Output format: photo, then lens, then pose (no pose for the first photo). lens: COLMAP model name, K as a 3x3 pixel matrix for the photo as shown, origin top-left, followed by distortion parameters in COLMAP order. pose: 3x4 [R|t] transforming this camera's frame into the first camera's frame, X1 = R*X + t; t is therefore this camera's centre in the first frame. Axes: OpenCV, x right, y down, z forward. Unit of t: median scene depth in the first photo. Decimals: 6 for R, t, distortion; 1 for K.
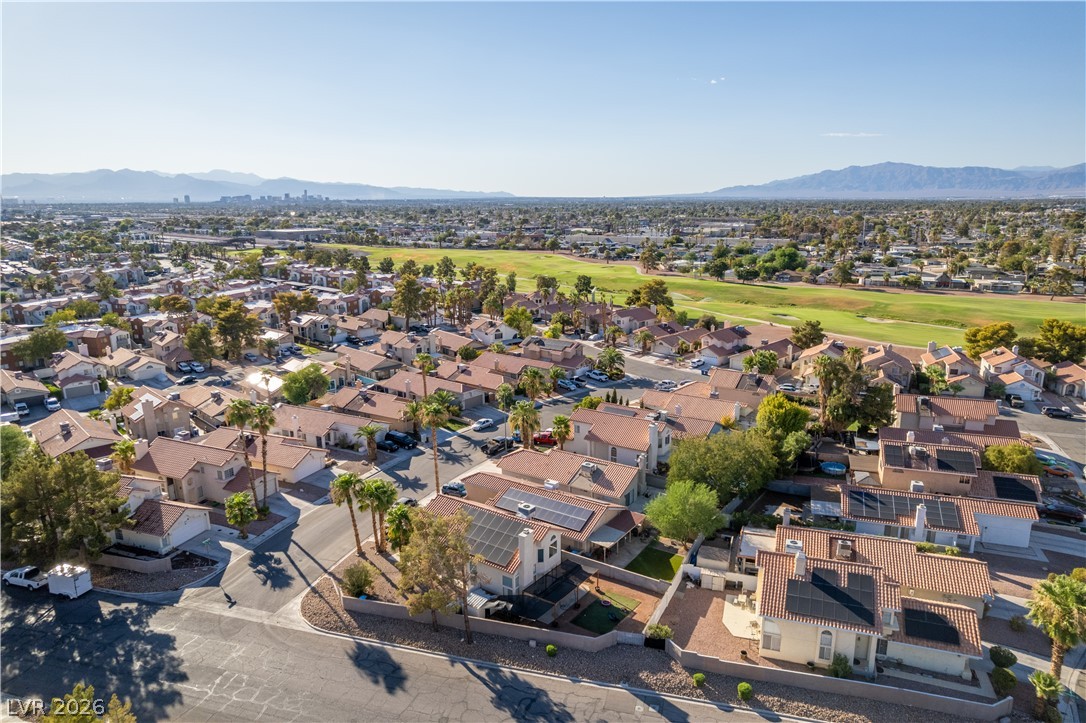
lens RADIAL K [[687.1, 0, 543.0], [0, 687.1, 361.5], [0, 0, 1]] dist [-0.071510, 0.059681]
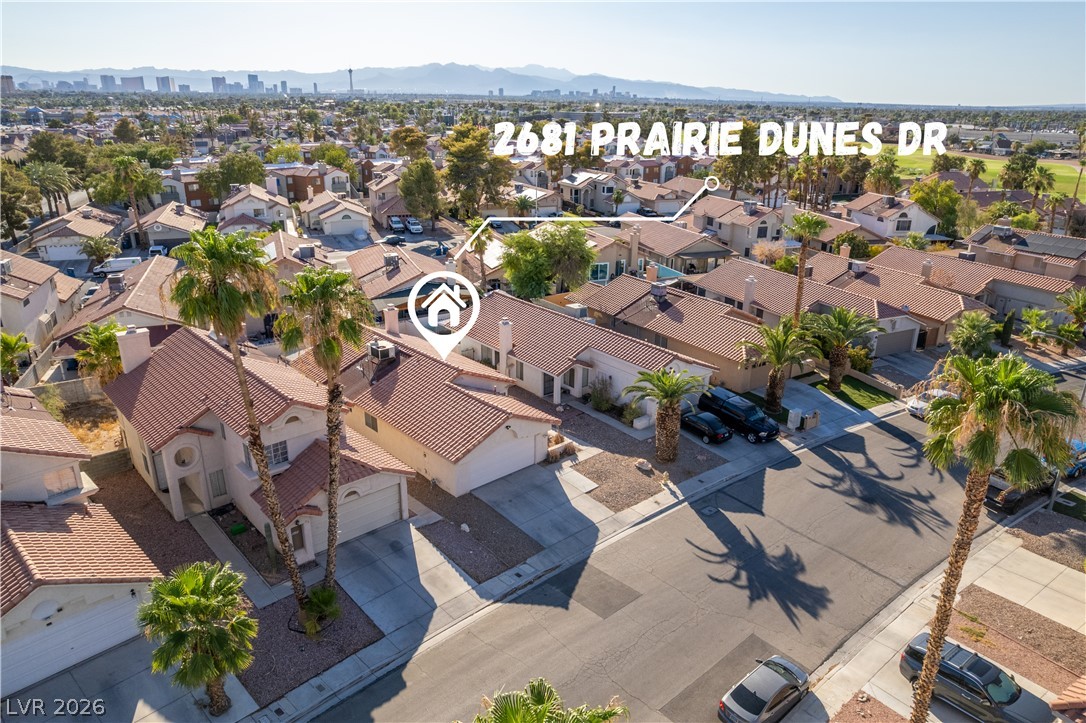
lens RADIAL K [[687.1, 0, 543.0], [0, 687.1, 361.5], [0, 0, 1]] dist [-0.071510, 0.059681]
pose [[0.910997, 0.160546, -0.379880, -0.133959], [-0.112645, 0.982957, 0.145284, 0.031223], [0.396731, -0.089562, 0.913555, 0.480206]]
